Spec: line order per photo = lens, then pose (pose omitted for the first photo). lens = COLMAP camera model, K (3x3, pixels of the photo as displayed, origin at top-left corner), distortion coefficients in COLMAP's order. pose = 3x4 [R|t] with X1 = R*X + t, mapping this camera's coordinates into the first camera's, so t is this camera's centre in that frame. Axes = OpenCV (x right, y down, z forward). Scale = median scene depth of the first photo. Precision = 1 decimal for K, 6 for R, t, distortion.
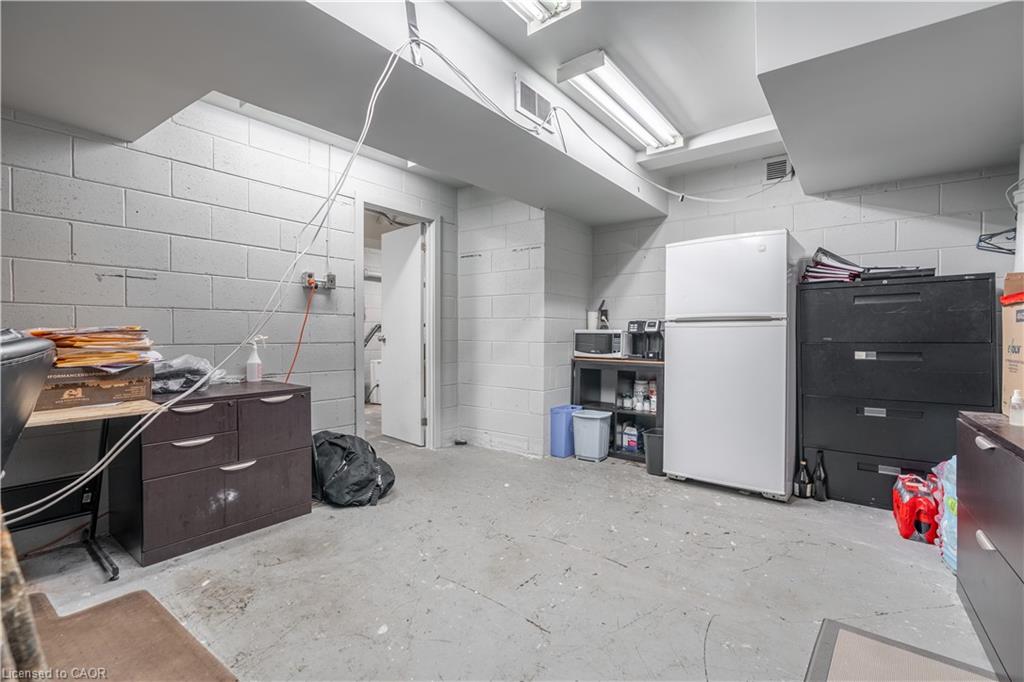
lens RADIAL K [[457.5, 0, 512.0], [0, 457.5, 341.0], [0, 0, 1]] dist [0.000517, 0.000032]
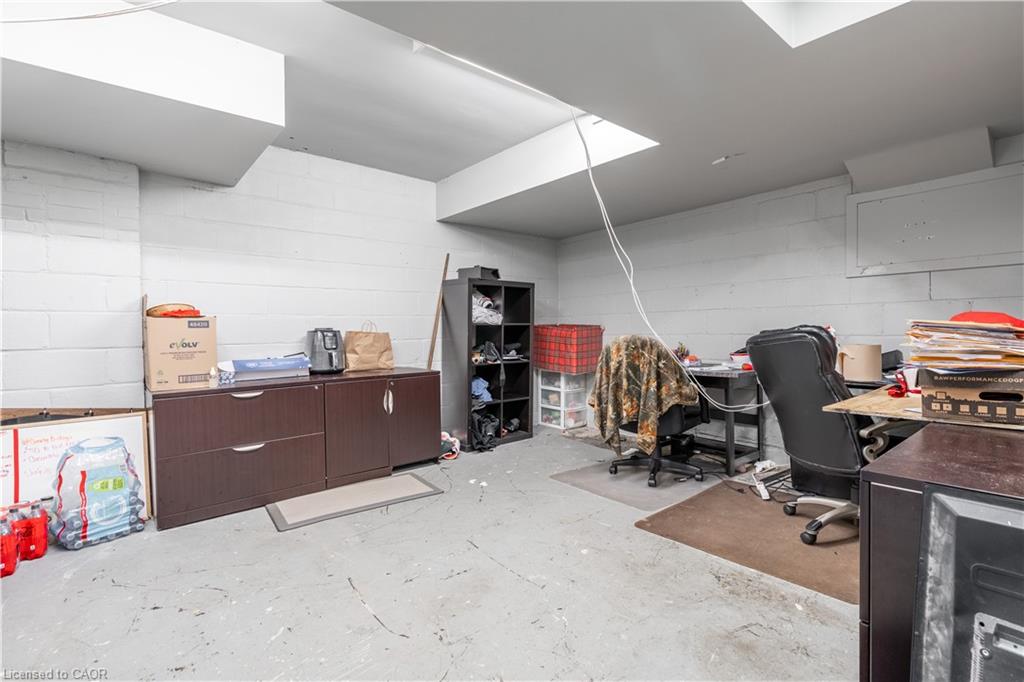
lens RADIAL K [[457.5, 0, 512.0], [0, 457.5, 341.0], [0, 0, 1]] dist [0.000517, 0.000032]
pose [[-0.972590, 0.005527, 0.232462, -0.331343], [0.016318, 0.998875, 0.044519, -0.042220], [-0.231954, 0.047092, -0.971586, 1.970120]]
